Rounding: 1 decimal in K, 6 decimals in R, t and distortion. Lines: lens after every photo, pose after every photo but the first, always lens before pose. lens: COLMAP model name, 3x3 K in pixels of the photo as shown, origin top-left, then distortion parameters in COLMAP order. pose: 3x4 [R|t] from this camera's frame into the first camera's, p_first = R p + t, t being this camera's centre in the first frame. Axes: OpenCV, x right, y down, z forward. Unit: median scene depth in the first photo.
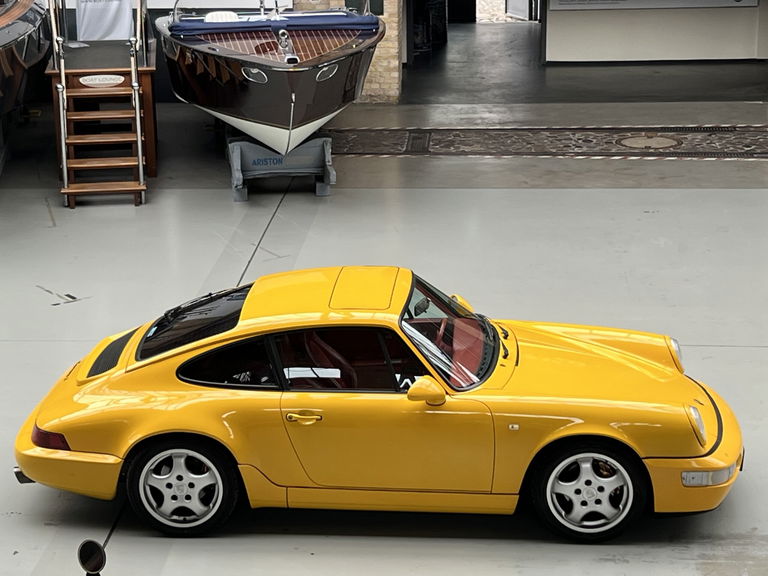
lens RADIAL K [[1690.9, 0, 384.0], [0, 1690.9, 288.0], [0, 0, 1]] dist [0.150806, -0.251738]
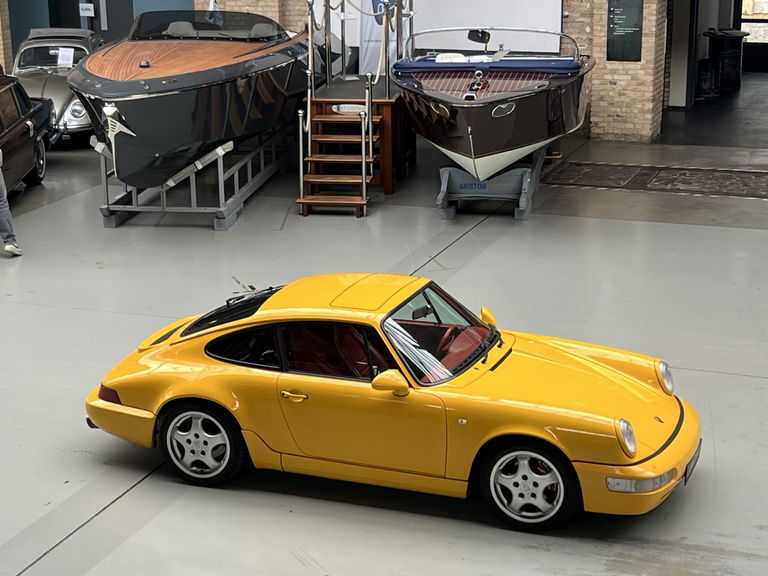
lens RADIAL K [[1549.9, 0, 384.0], [0, 1549.9, 288.0], [0, 0, 1]] dist [0.179876, -0.540267]
pose [[0.959129, 0.079829, -0.271477, 0.294094], [-0.082976, 0.996552, -0.000115, -0.003261], [0.270532, 0.022636, 0.962445, -0.026092]]
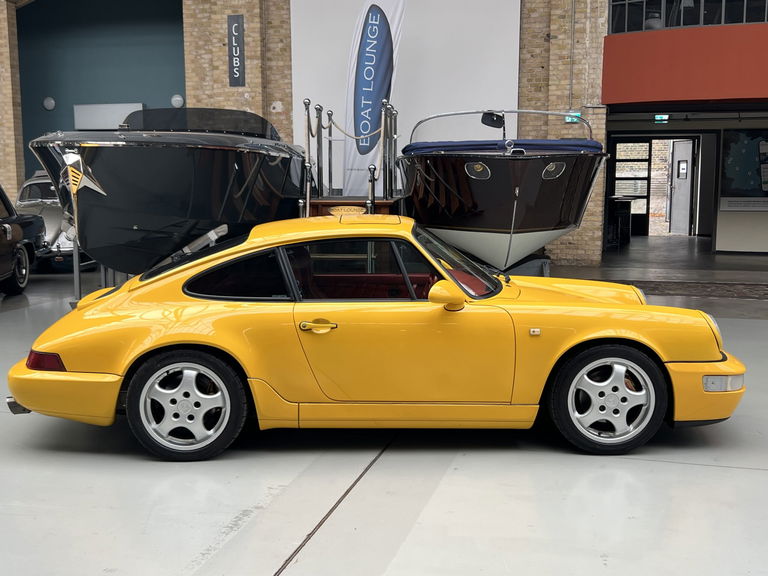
lens RADIAL K [[899.2, 0, 387.6], [0, 899.2, 283.9], [0, 0, 1]] dist [0.146570, -0.371924]
pose [[0.981463, 0.036909, -0.188064, -0.044268], [-0.066950, 0.985487, -0.155988, 0.035609], [0.179577, 0.165687, 0.969691, 0.811461]]
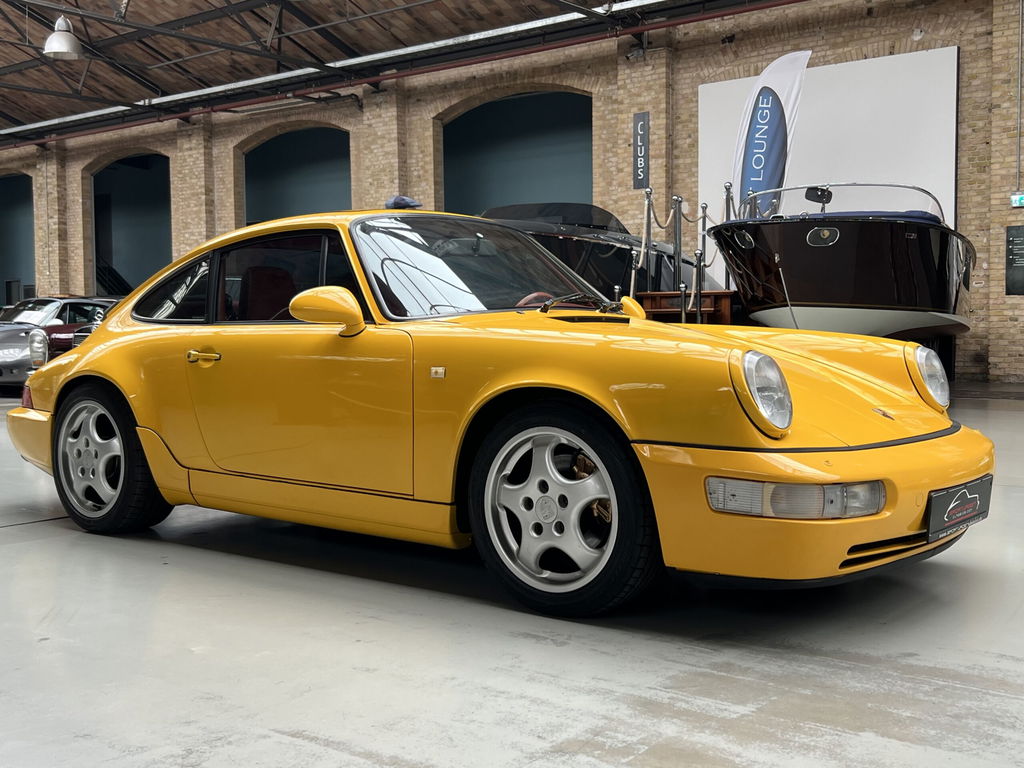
lens RADIAL K [[1153.6, 0, 514.7], [0, 1153.6, 391.7], [0, 0, 1]] dist [0.141826, -0.349438]
pose [[0.826438, 0.040629, -0.561560, 0.301995], [-0.163665, 0.971660, -0.170562, 0.144284], [0.538716, 0.232866, 0.809666, 0.685070]]
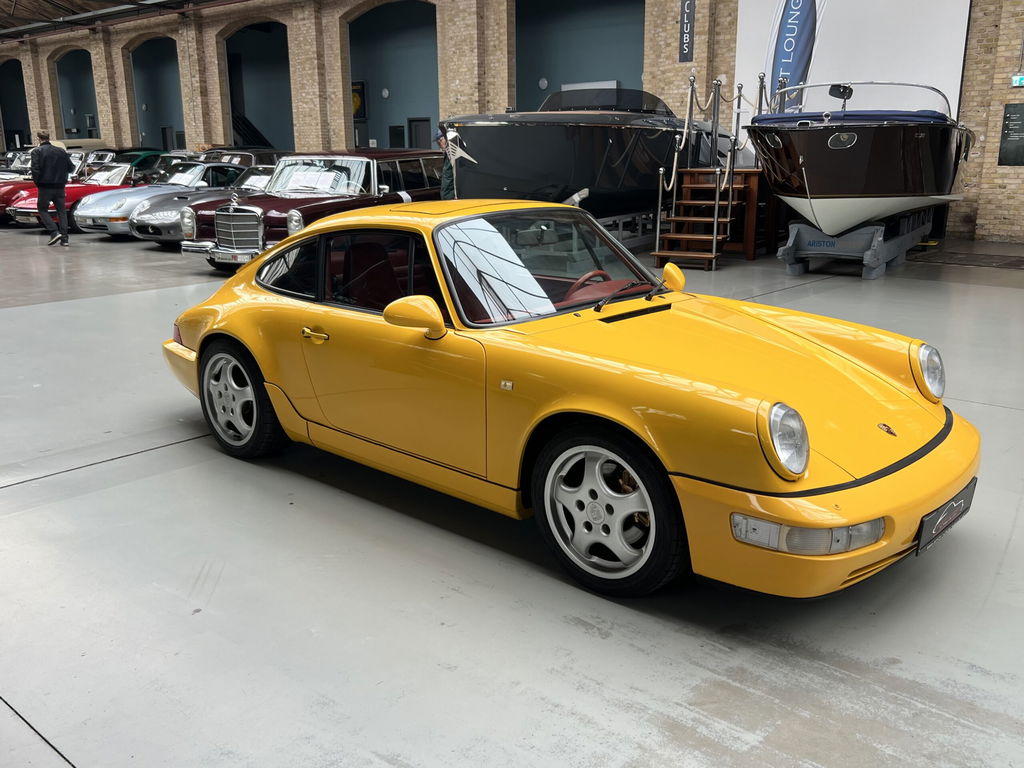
lens RADIAL K [[927.2, 0, 513.6], [0, 927.2, 390.0], [0, 0, 1]] dist [0.038790, -0.032251]
pose [[0.789304, 0.165744, -0.591209, 0.284179], [-0.179782, 0.983063, 0.035578, 0.068393], [0.587092, 0.078207, 0.805733, 0.688006]]
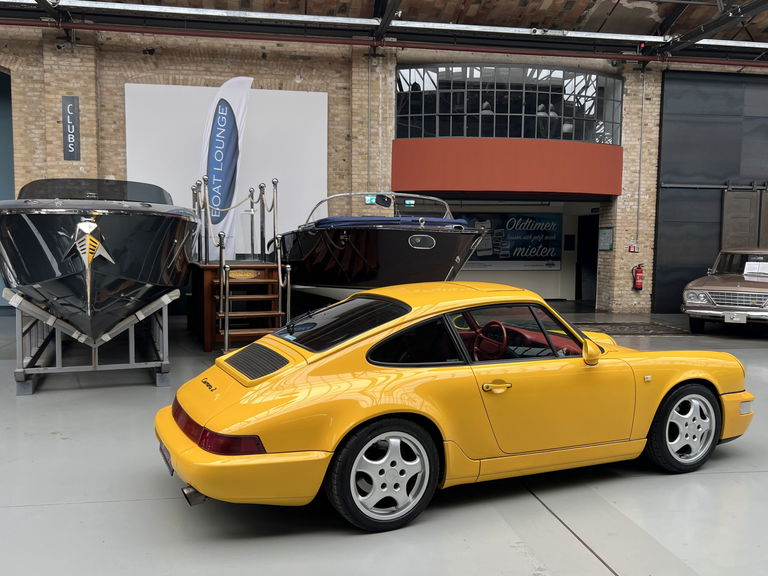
lens RADIAL K [[695.4, 0, 385.2], [0, 695.4, 292.5], [0, 0, 1]] dist [0.038790, -0.032251]
pose [[0.975633, 0.008593, 0.219239, -0.334033], [0.038092, 0.977425, -0.207822, 0.012654], [-0.216075, 0.211109, 0.953281, 0.896035]]
